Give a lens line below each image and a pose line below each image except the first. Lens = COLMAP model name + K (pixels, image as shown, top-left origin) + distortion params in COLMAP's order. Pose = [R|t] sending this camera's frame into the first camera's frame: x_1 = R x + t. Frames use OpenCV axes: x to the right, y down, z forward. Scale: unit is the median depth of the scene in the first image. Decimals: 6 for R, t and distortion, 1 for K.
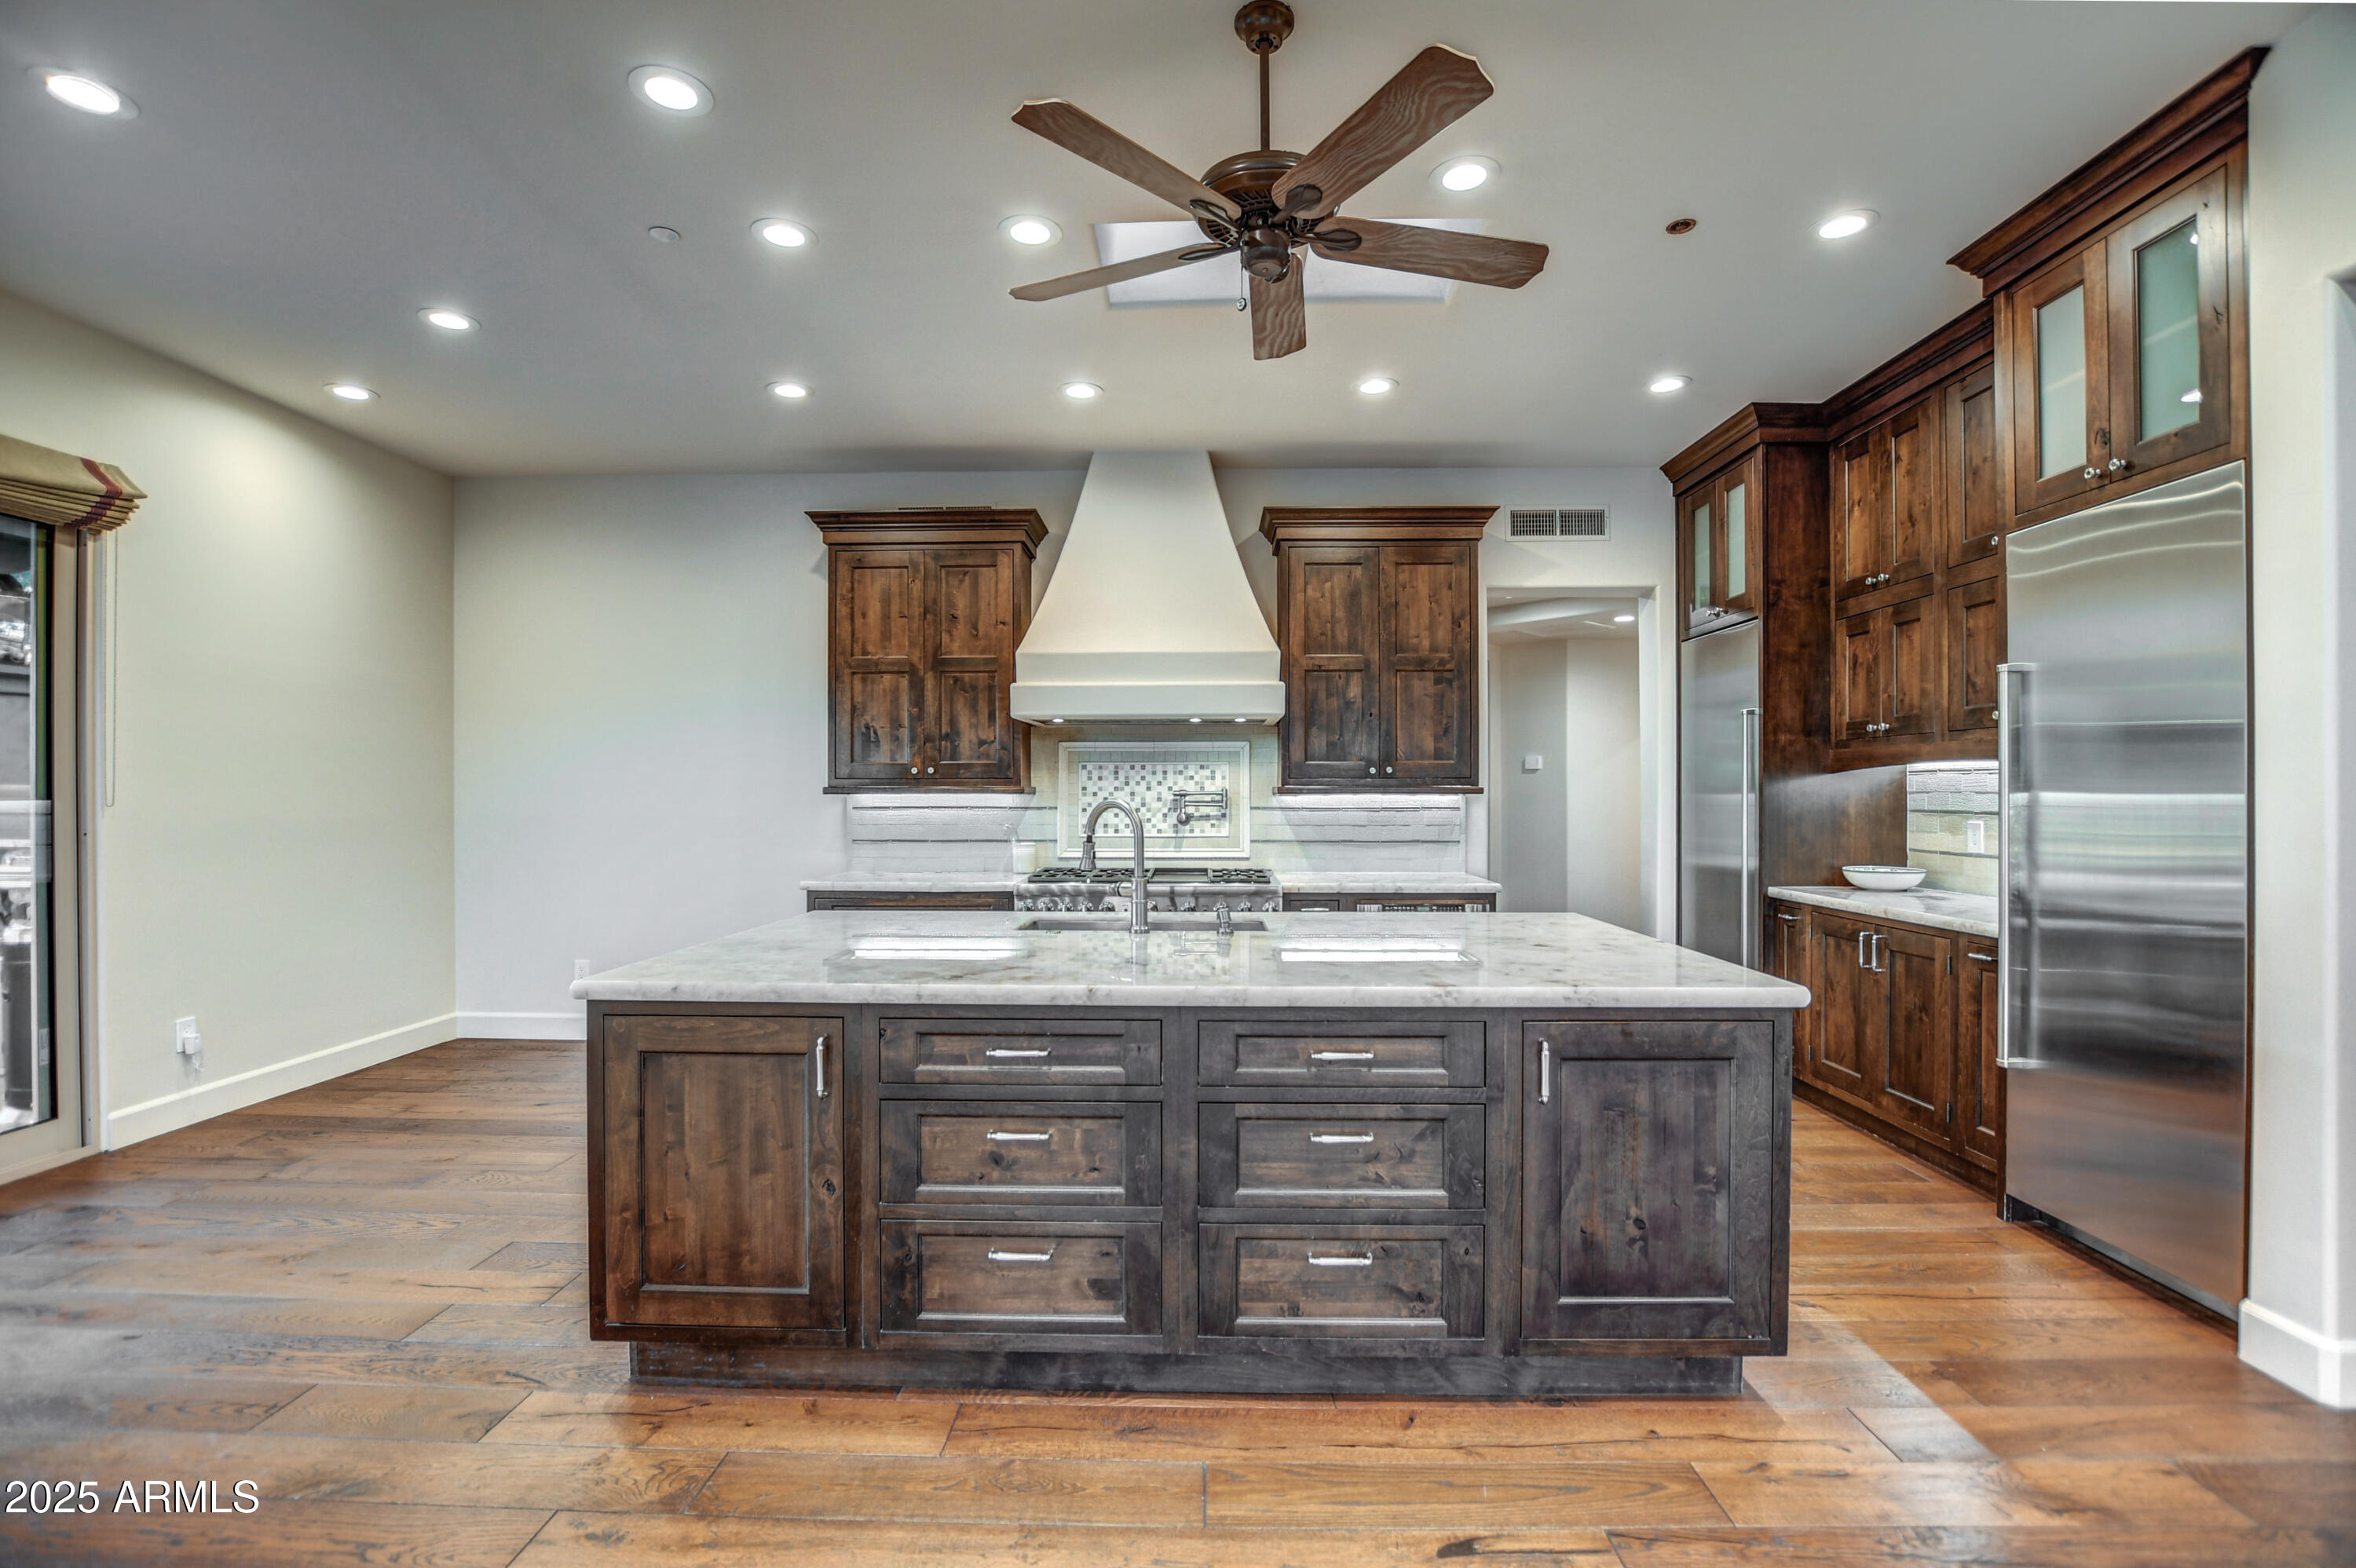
lens RADIAL K [[1049.2, 0, 1167.1], [0, 1049.2, 798.0], [0, 0, 1]] dist [-0.024929, 0.000494]
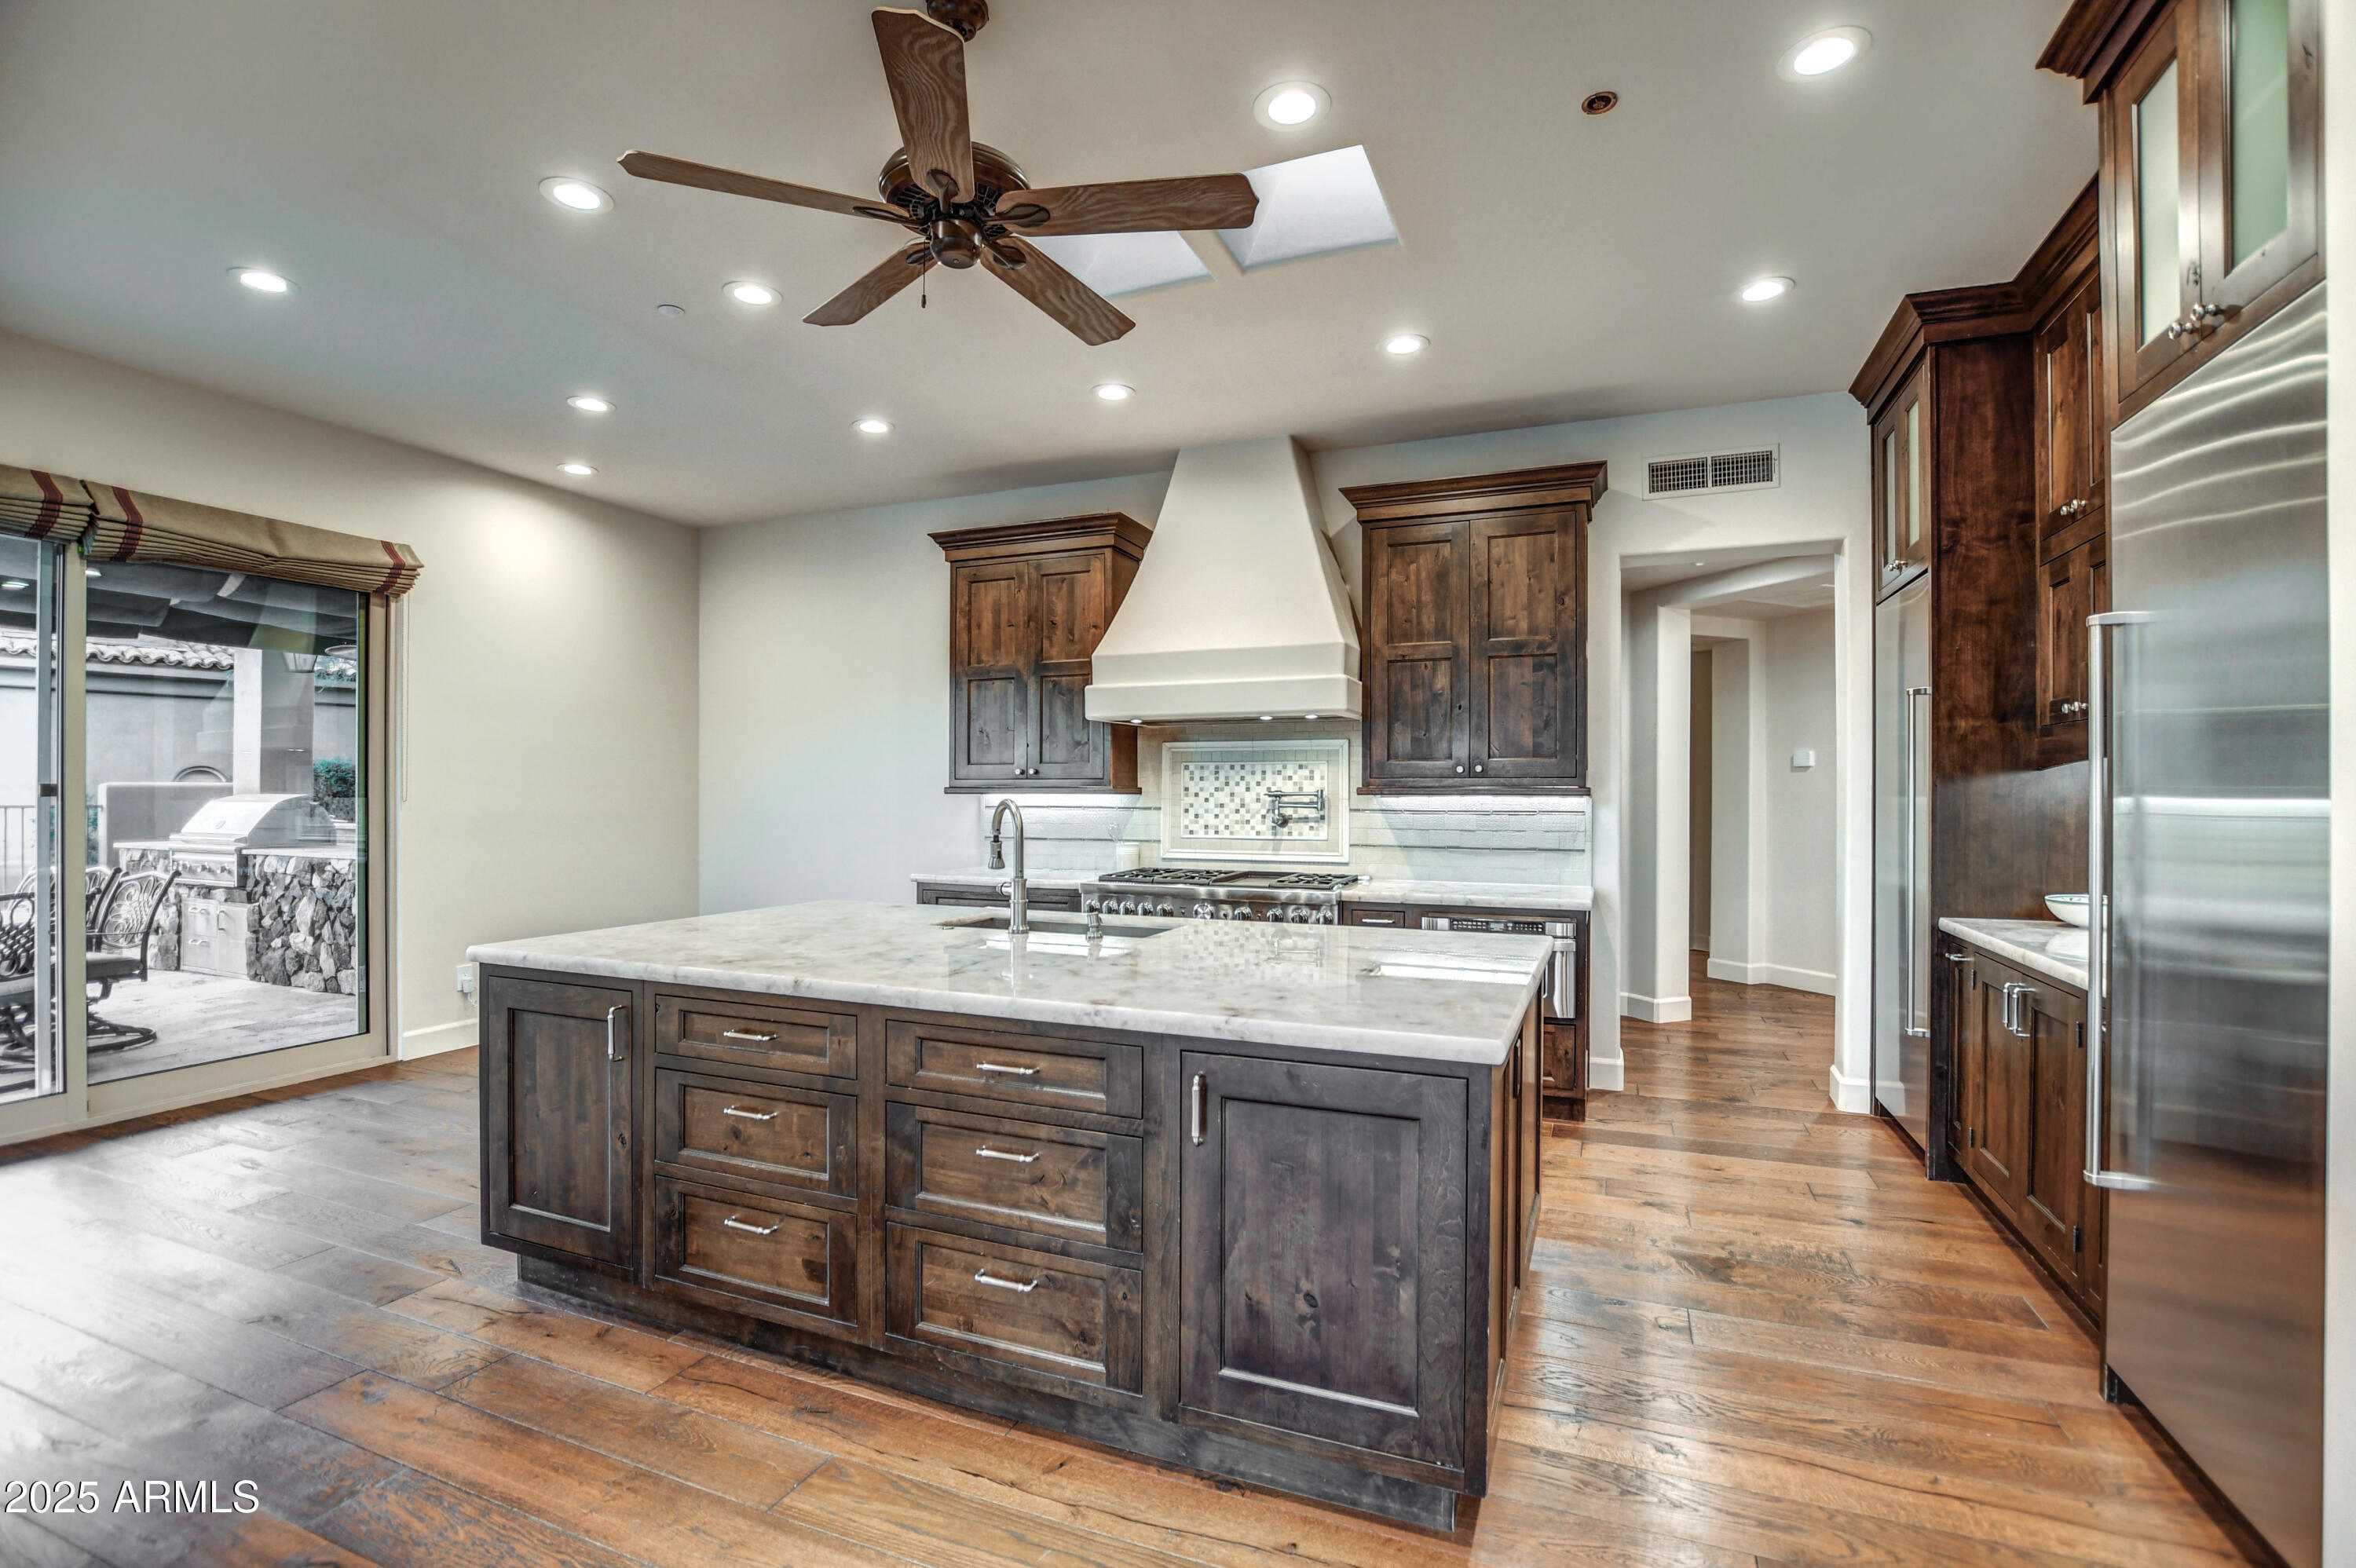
lens RADIAL K [[1050.4, 0, 1176.3], [0, 1050.4, 799.1], [0, 0, 1]] dist [-0.025083, 0.001014]
pose [[0.935138, 0.004846, -0.354250, 0.320357], [-0.004601, 0.999988, 0.001533, -0.000914], [0.354254, 0.000197, 0.935149, 0.079083]]
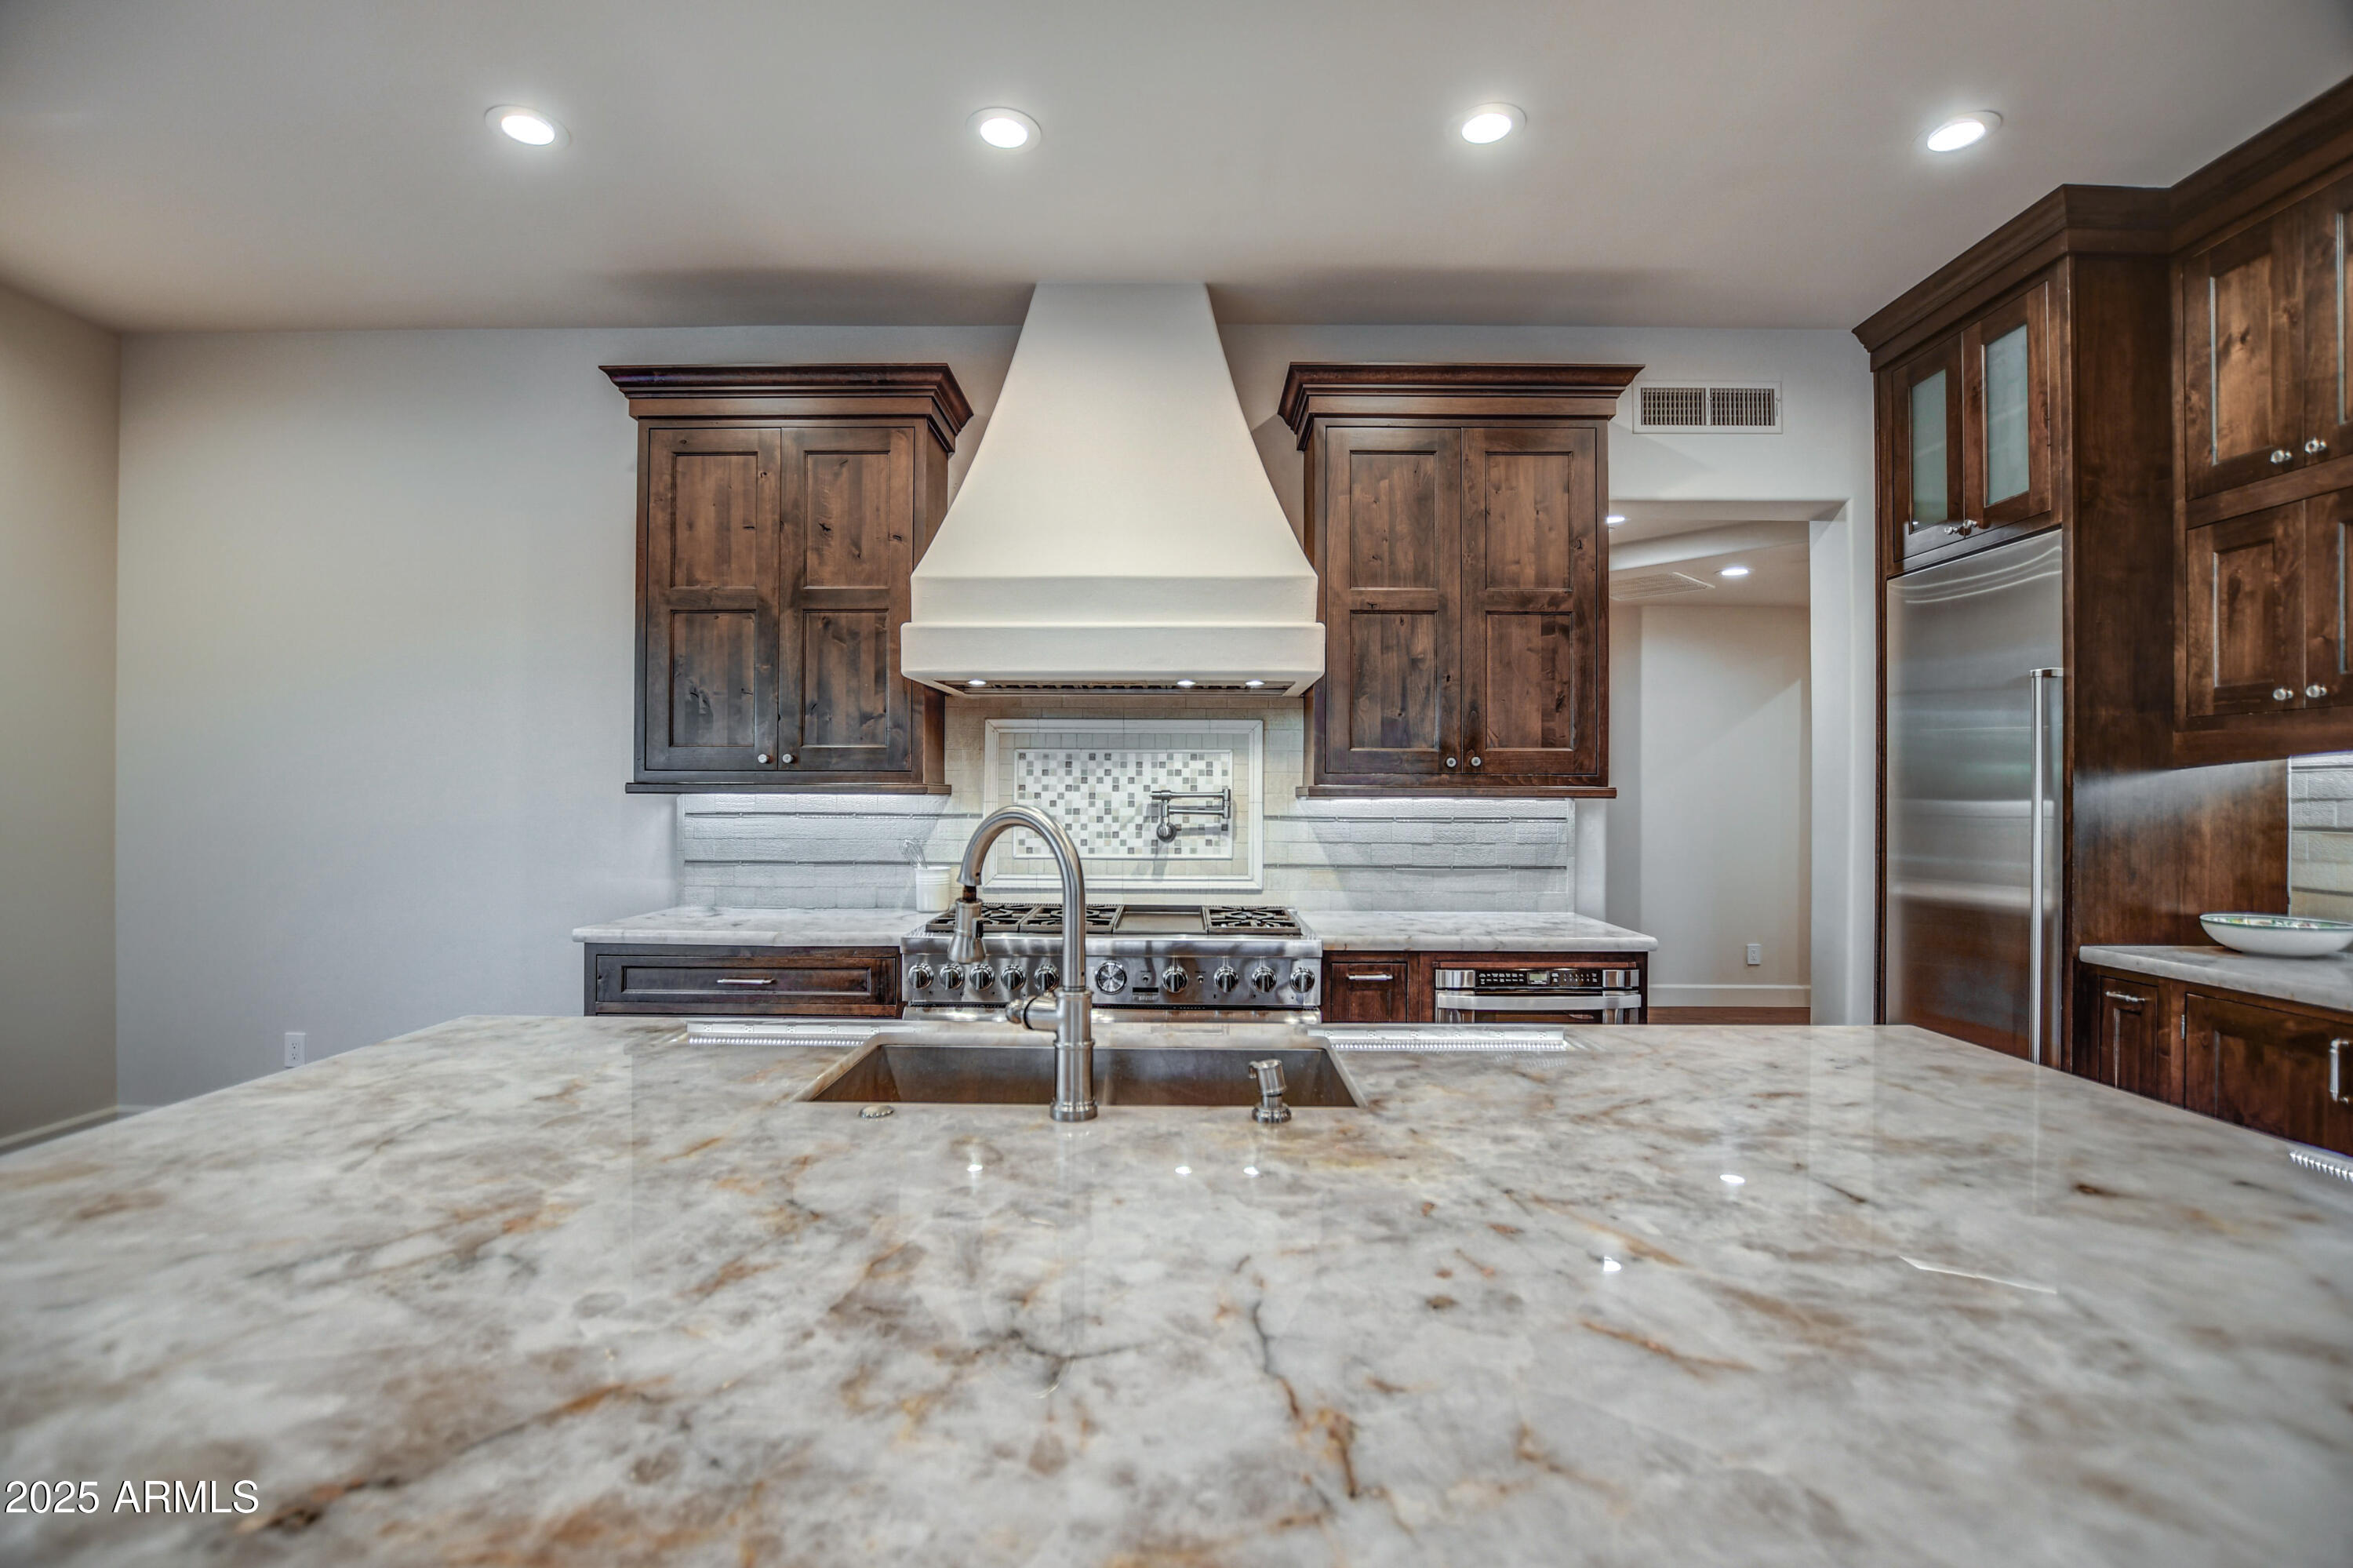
lens RADIAL K [[1037.9, 0, 1168.7], [0, 1037.9, 793.7], [0, 0, 1]] dist [-0.027484, 0.000605]
pose [[0.999827, 0.005689, 0.017703, 0.006089], [-0.005569, 0.999961, -0.006820, -0.000742], [-0.017741, 0.006720, 0.999820, 0.386390]]
